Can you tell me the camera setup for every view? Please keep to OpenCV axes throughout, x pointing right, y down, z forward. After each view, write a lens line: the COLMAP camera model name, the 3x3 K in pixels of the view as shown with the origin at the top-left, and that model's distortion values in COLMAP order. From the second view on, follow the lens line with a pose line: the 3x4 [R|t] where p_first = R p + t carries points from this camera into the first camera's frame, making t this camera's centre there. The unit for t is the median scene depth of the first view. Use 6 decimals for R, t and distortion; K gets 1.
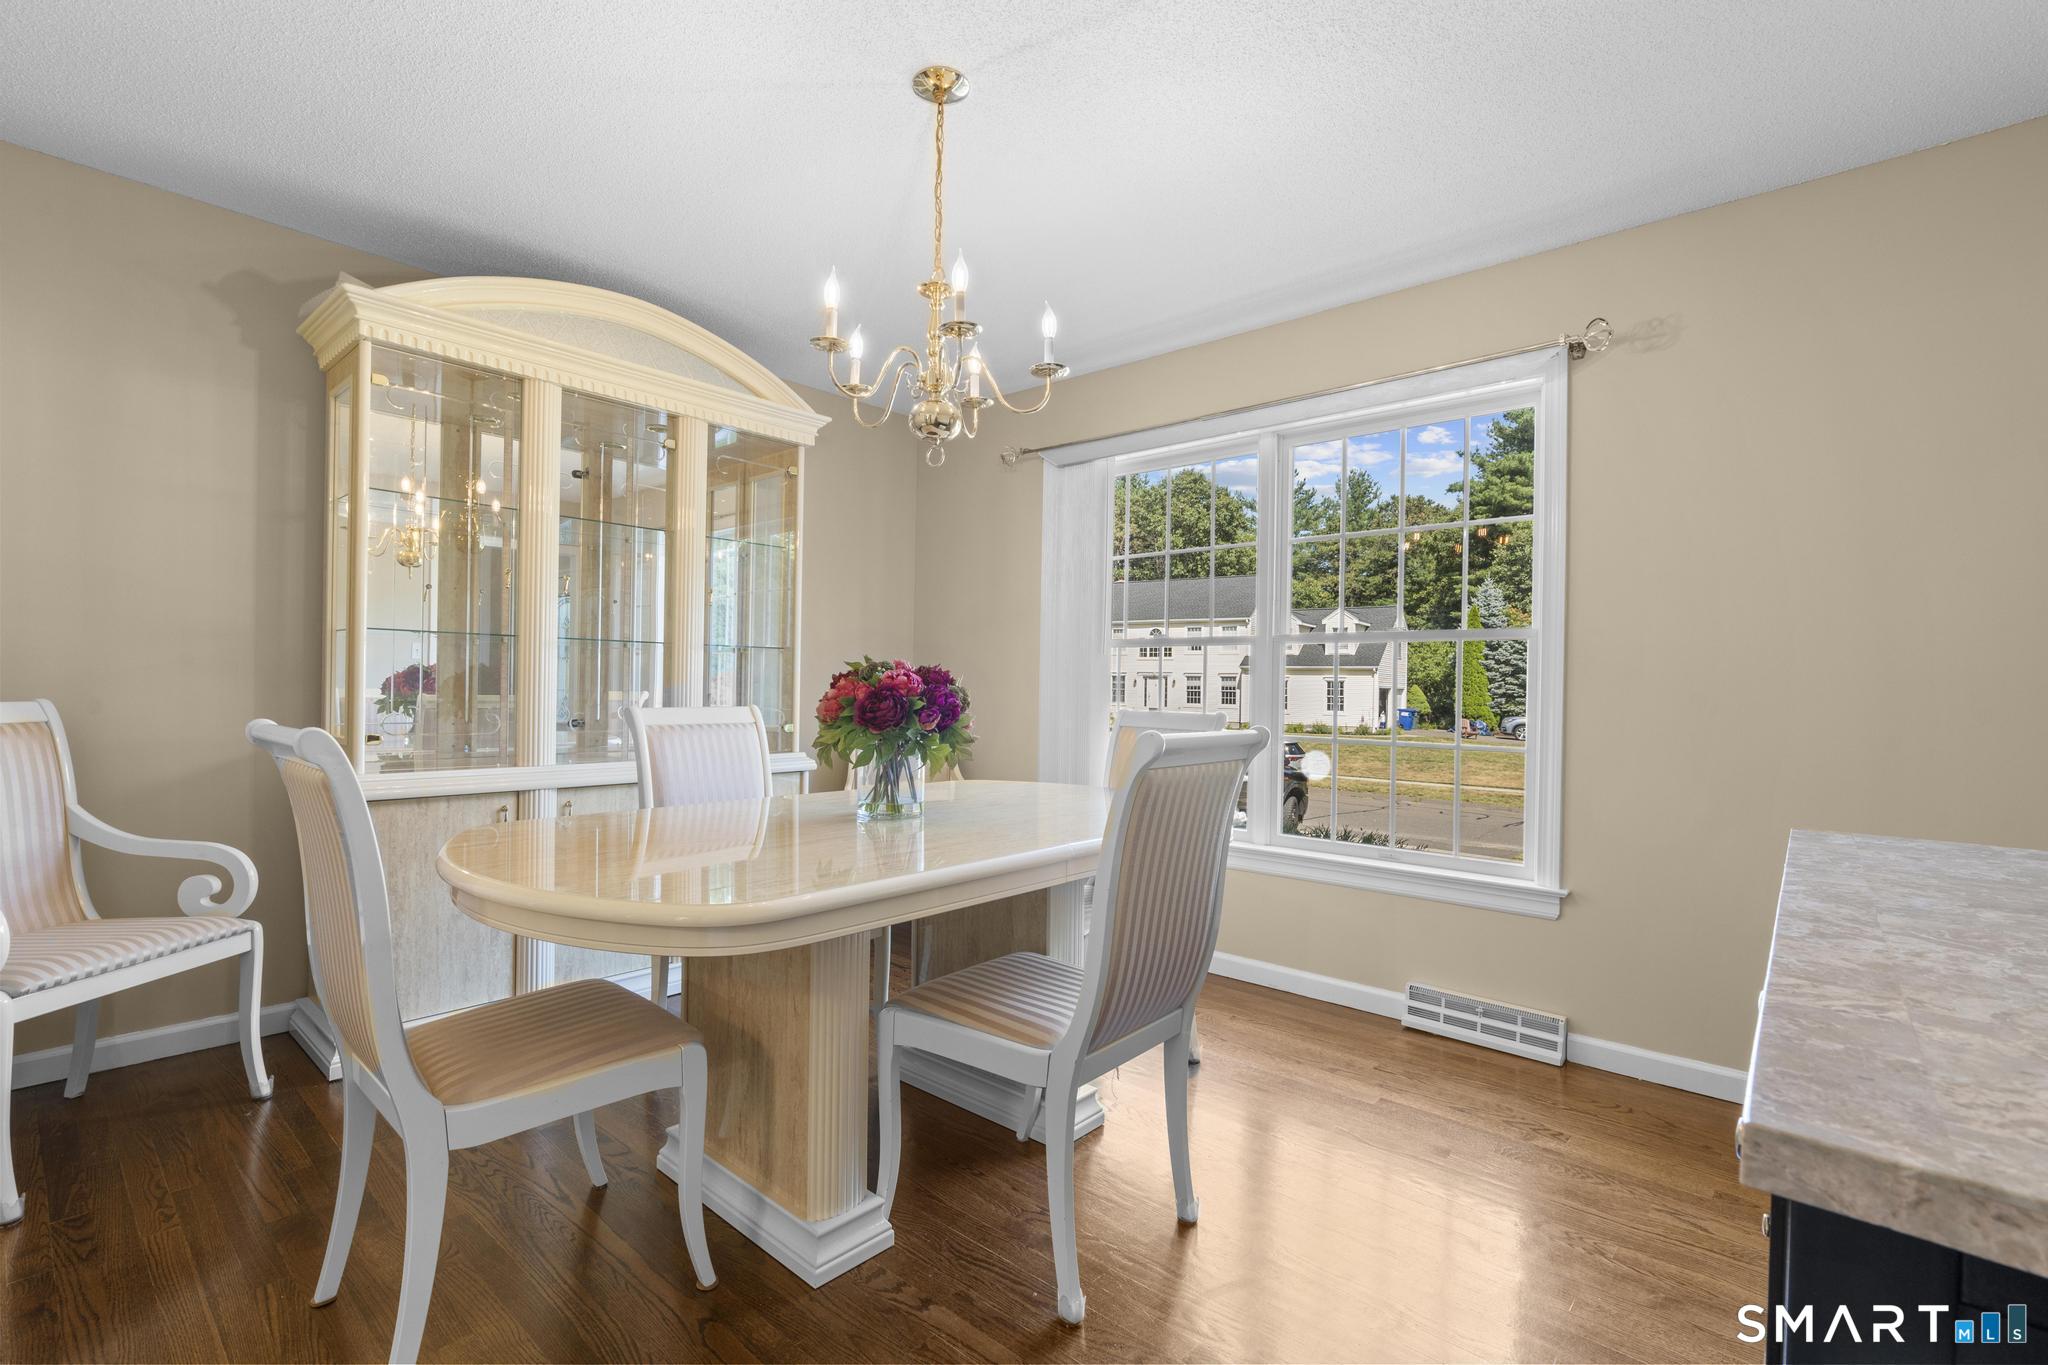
lens RADIAL K [[916.7, 0, 1024.0], [0, 916.7, 686.2], [0, 0, 1]] dist [-0.010245, 0.004468]
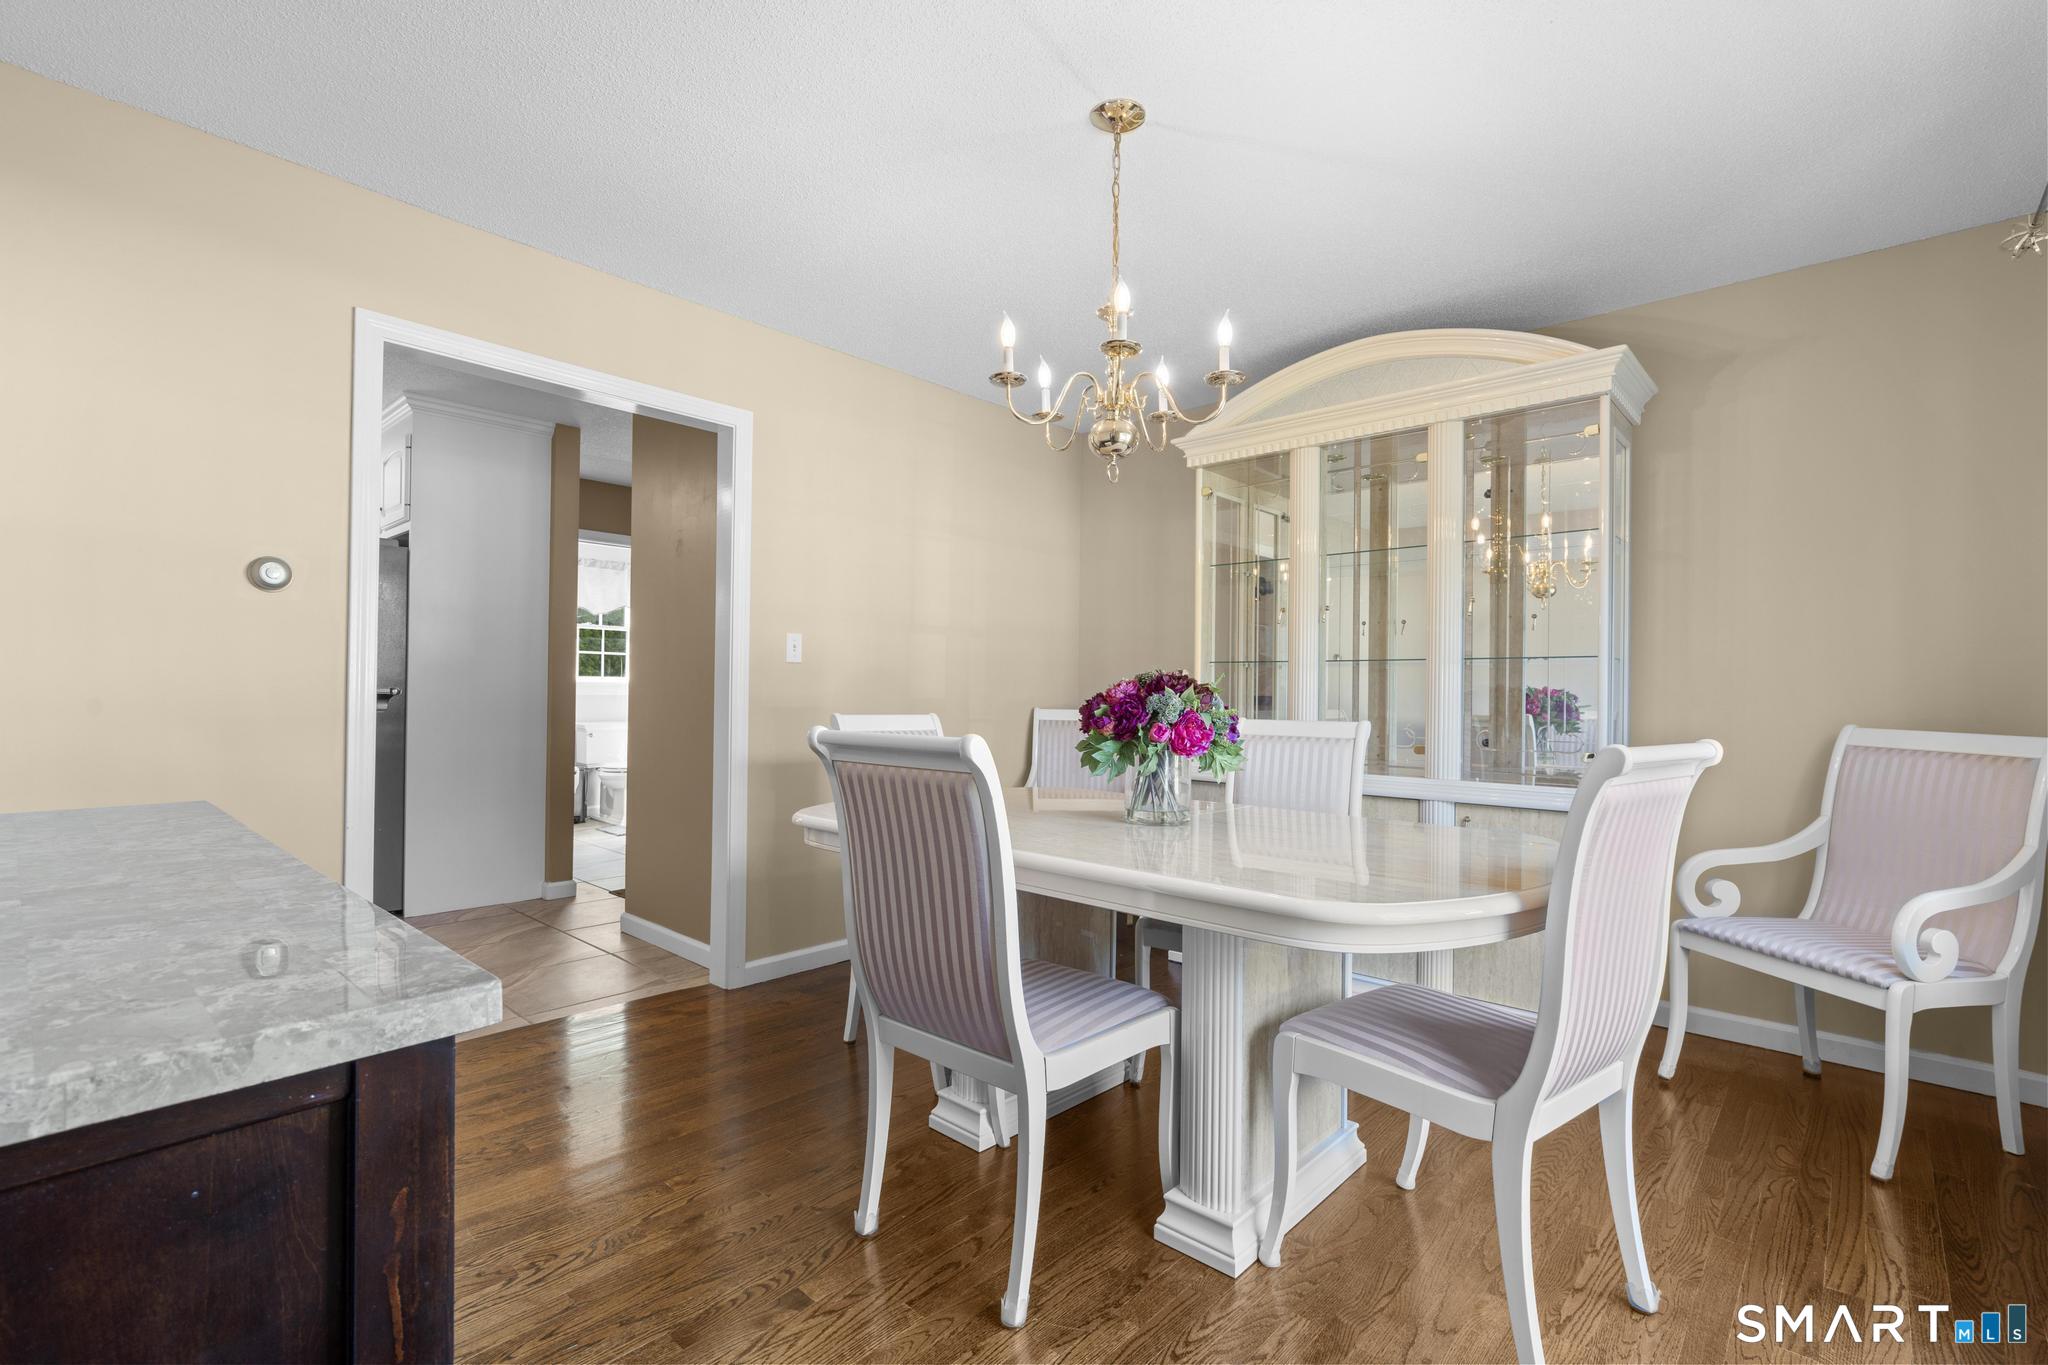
lens RADIAL K [[907.4, 0, 1024.0], [0, 907.4, 682.5], [0, 0, 1]] dist [-0.035546, 0.000286]
pose [[-0.024423, -0.016202, -0.999570, 0.551172], [-0.013700, 0.999780, -0.015870, -0.001246], [0.999608, 0.013307, -0.024639, 0.555369]]
